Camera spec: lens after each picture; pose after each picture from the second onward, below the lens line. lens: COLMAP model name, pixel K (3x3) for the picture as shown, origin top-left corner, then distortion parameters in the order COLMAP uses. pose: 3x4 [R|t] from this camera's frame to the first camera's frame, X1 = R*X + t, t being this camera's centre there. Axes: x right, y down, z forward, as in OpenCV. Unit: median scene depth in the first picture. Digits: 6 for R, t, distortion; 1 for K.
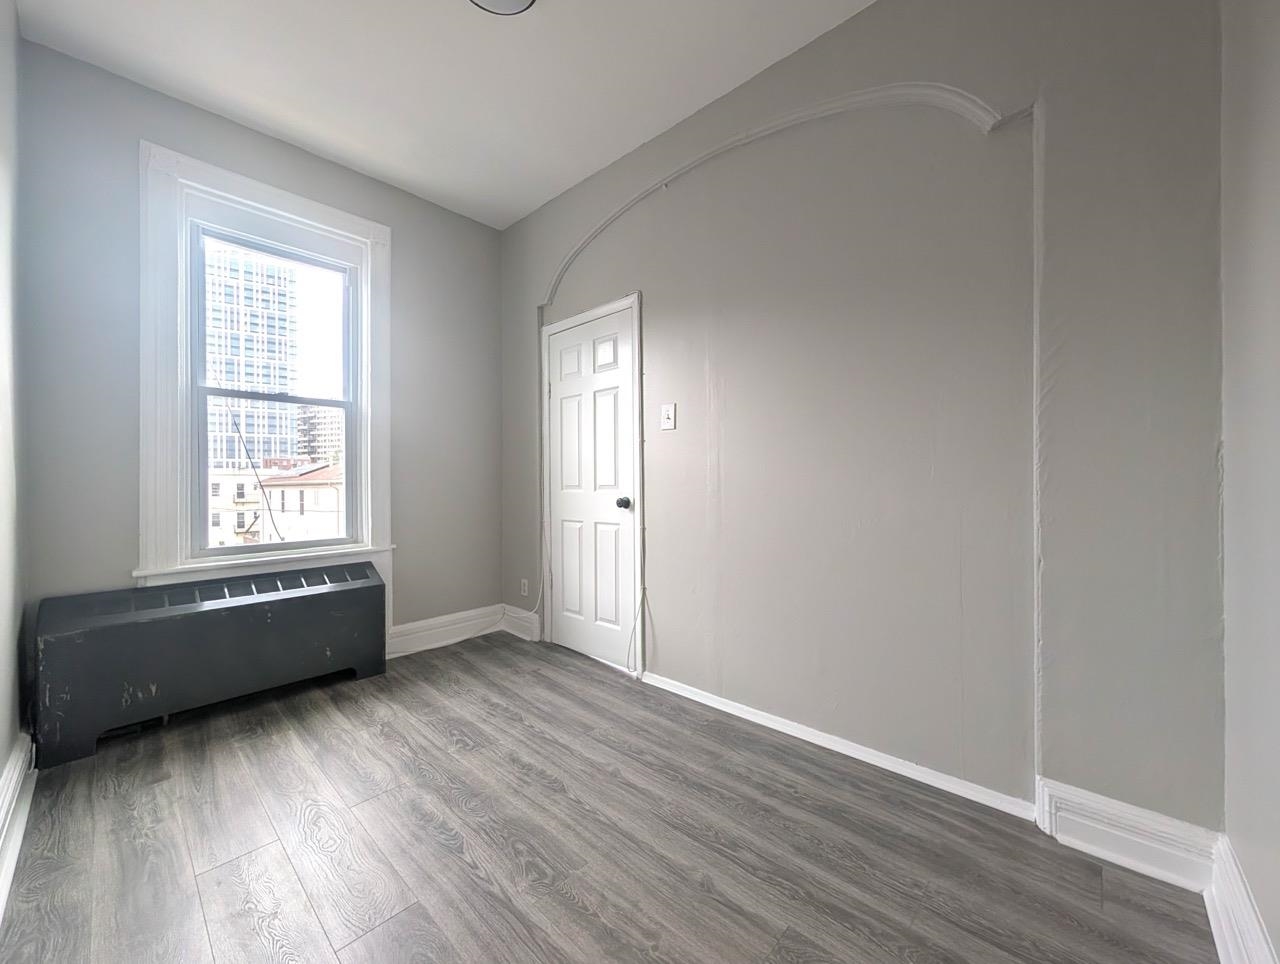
lens RADIAL K [[489.3, 0, 648.9], [0, 489.3, 478.1], [0, 0, 1]] dist [0.000908, -0.000028]
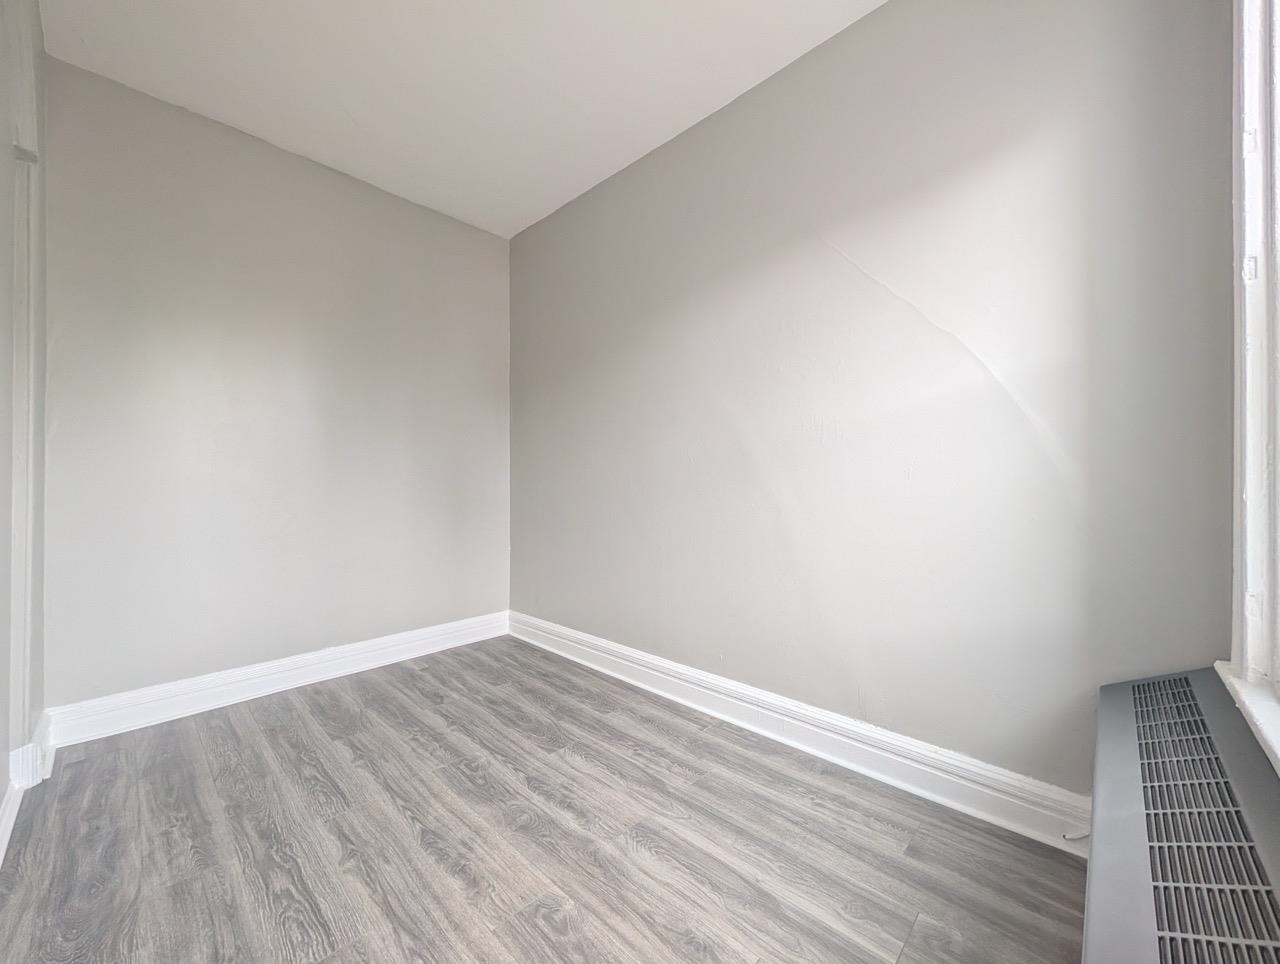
lens RADIAL K [[489.3, 0, 650.7], [0, 489.3, 483.1], [0, 0, 1]] dist [0.000908, -0.000028]
pose [[-0.999955, 0.005018, 0.008086, -0.650500], [0.004917, 0.999911, -0.012418, 0.016243], [-0.008148, -0.012378, -0.999890, 2.065748]]
